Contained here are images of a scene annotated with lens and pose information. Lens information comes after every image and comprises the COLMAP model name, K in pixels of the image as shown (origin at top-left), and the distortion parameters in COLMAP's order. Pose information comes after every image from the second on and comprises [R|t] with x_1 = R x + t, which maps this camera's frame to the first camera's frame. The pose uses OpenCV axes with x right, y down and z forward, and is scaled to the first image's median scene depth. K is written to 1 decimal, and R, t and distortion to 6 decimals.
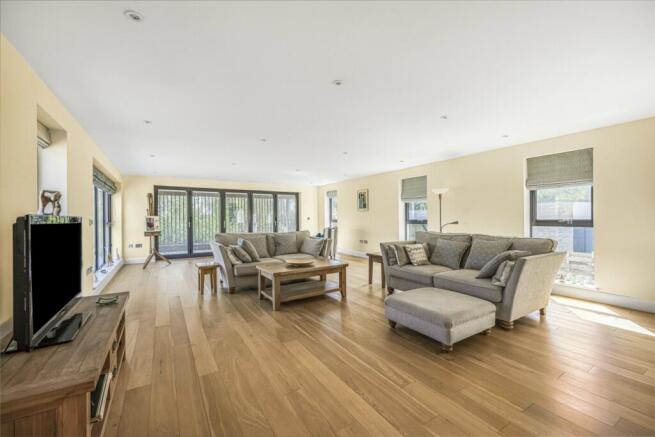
lens RADIAL K [[261.3, 0, 328.9], [0, 261.3, 219.4], [0, 0, 1]] dist [-0.002321, -0.000169]
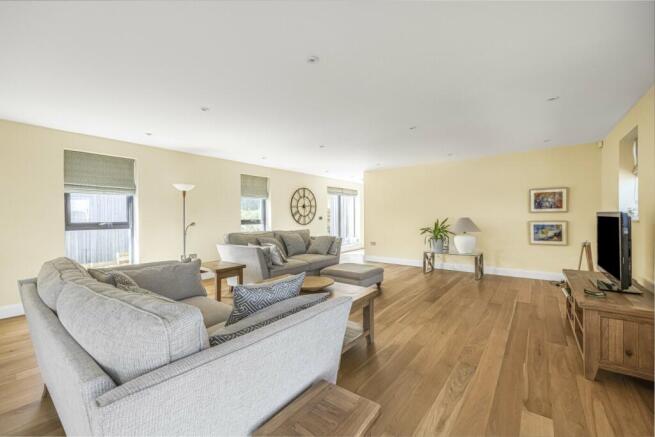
lens RADIAL K [[261.3, 0, 328.9], [0, 261.3, 219.4], [0, 0, 1]] dist [-0.002321, -0.000169]
pose [[-0.319892, 0.003527, 0.947448, -0.530008], [0.015670, 0.999876, 0.001568, 0.001979], [-0.947325, 0.015348, -0.319907, 0.826839]]
